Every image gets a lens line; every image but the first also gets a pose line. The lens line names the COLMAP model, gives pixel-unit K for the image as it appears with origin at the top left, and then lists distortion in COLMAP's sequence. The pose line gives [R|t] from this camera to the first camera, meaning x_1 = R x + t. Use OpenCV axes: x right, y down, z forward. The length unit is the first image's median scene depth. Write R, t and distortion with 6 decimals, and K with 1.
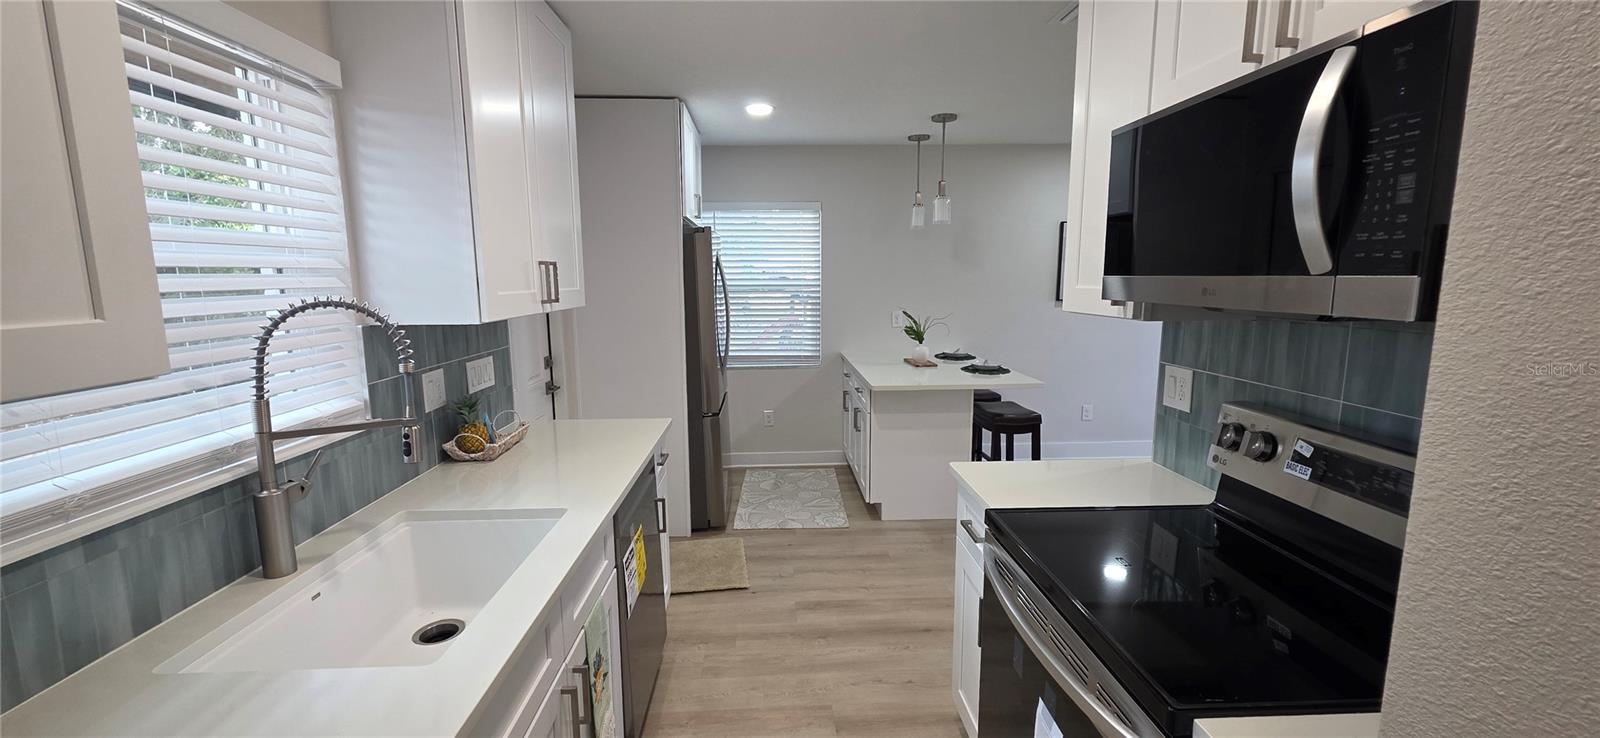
lens RADIAL K [[636.4, 0, 790.2], [0, 636.4, 368.2], [0, 0, 1]] dist [0.006992, -0.002189]
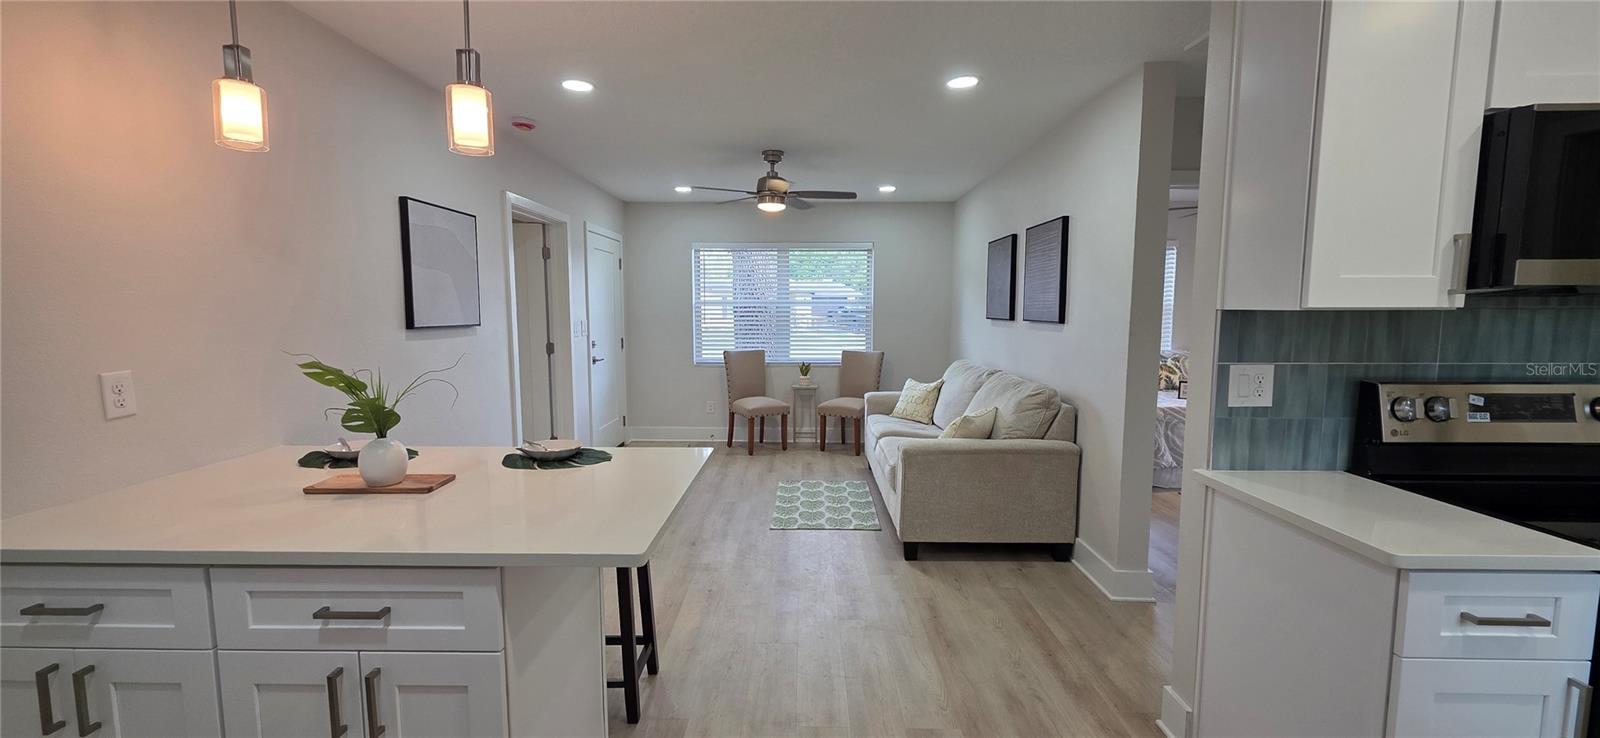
lens RADIAL K [[636.4, 0, 795.9], [0, 636.4, 369.9], [0, 0, 1]] dist [0.006992, -0.002189]
pose [[0.057804, -0.091833, 0.994095, -0.433161], [0.145422, 0.985914, 0.082621, -0.186316], [-0.987680, 0.139787, 0.070345, 1.720237]]
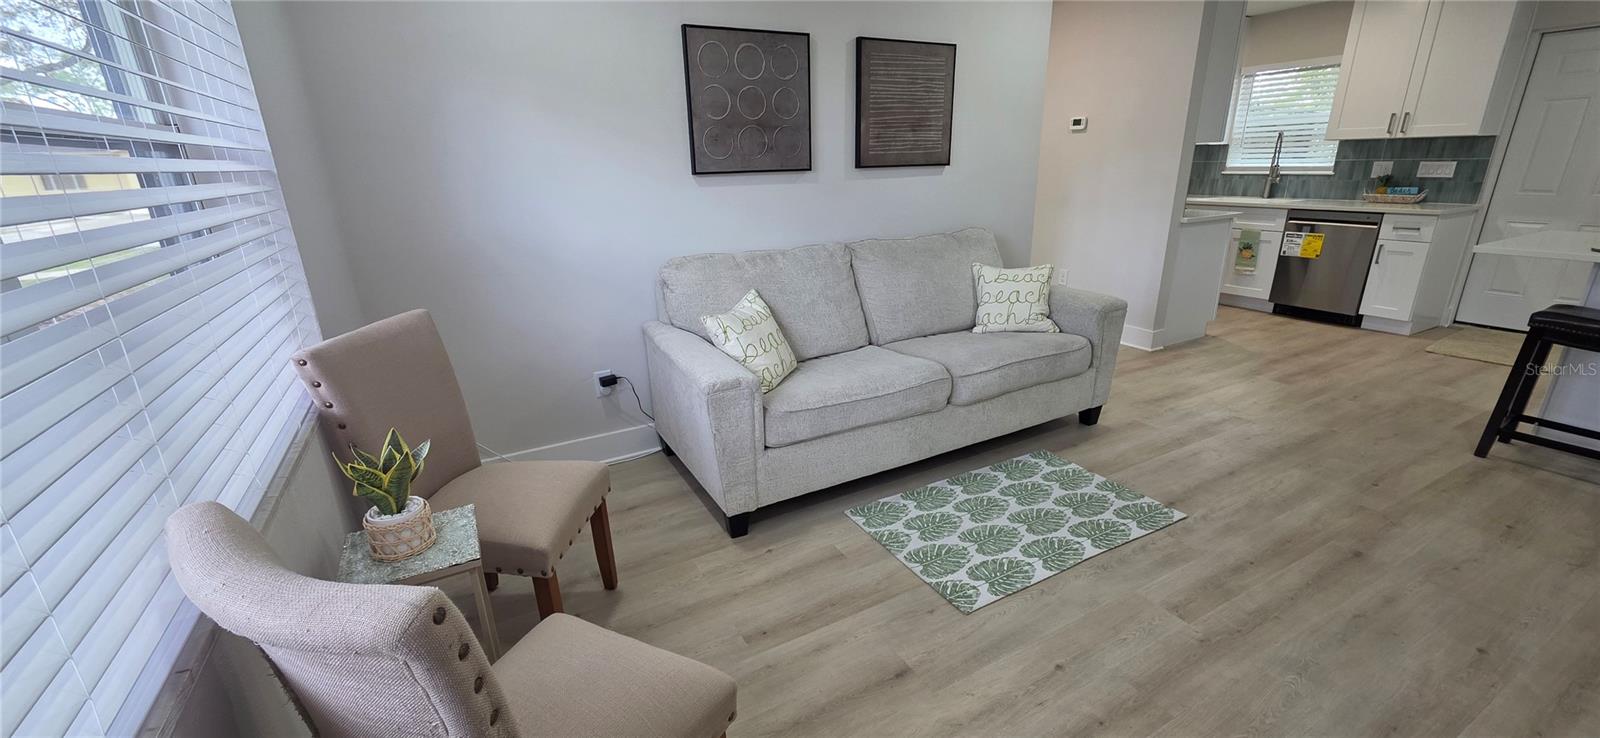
lens RADIAL K [[636.4, 0, 800.1], [0, 636.4, 372.2], [0, 0, 1]] dist [0.006992, -0.002189]
pose [[-0.895747, 0.169036, -0.411175, 3.028856], [-0.031907, 0.898064, 0.438707, -0.319577], [0.443418, 0.406089, -0.799044, 2.656244]]
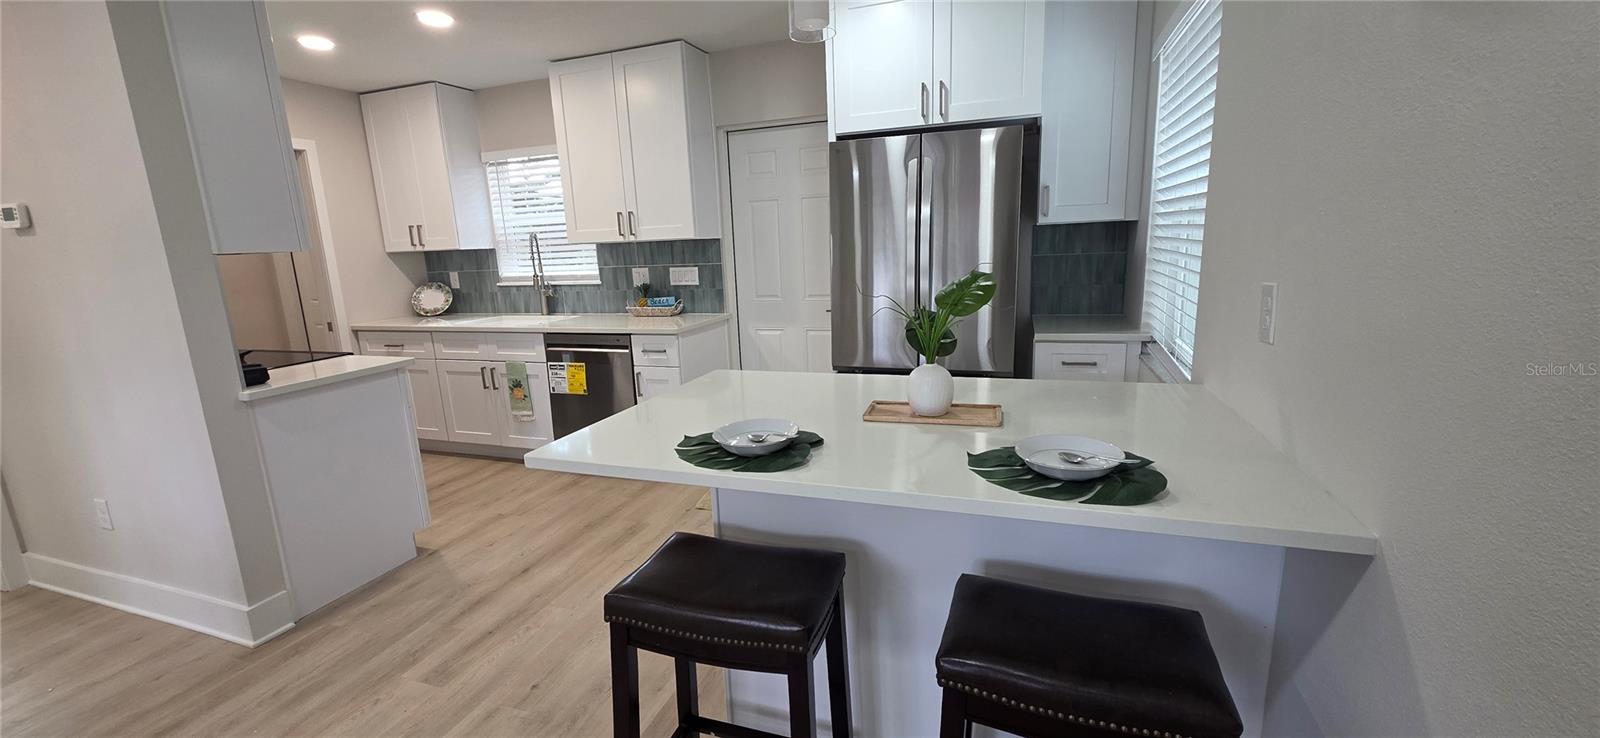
lens RADIAL K [[636.4, 0, 793.9], [0, 636.4, 368.8], [0, 0, 1]] dist [0.006992, -0.002189]
pose [[-0.376610, 0.206840, -0.902985, 1.373009], [-0.088575, 0.962248, 0.257358, -0.296600], [0.922127, 0.176906, -0.344072, 2.567716]]
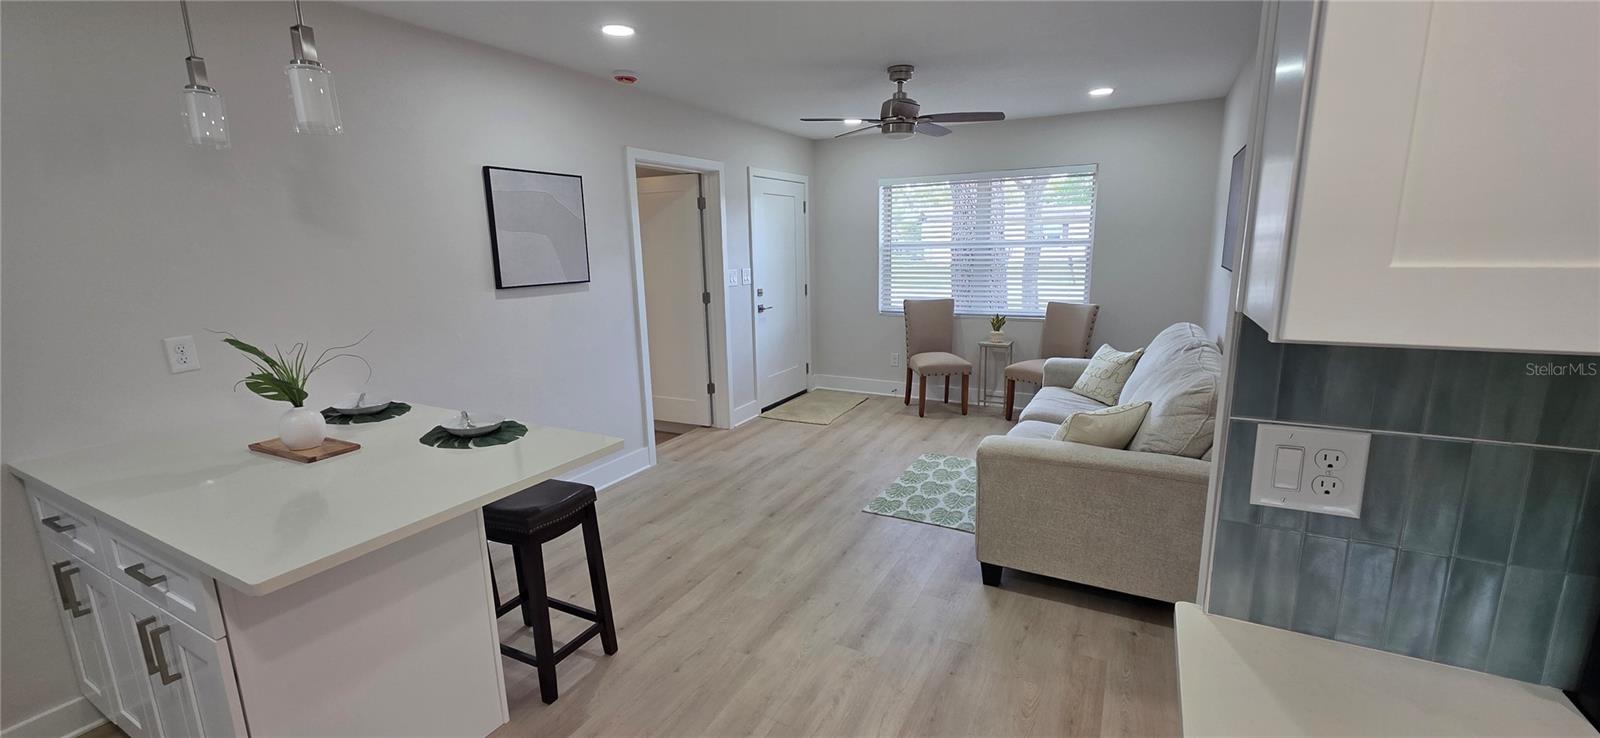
lens RADIAL K [[636.4, 0, 794.9], [0, 636.4, 370.9], [0, 0, 1]] dist [0.006992, -0.002189]
pose [[0.512860, -0.175616, 0.840317, 0.026922], [0.143593, 0.982611, 0.117716, -0.161226], [-0.846378, 0.060292, 0.529159, 1.132838]]
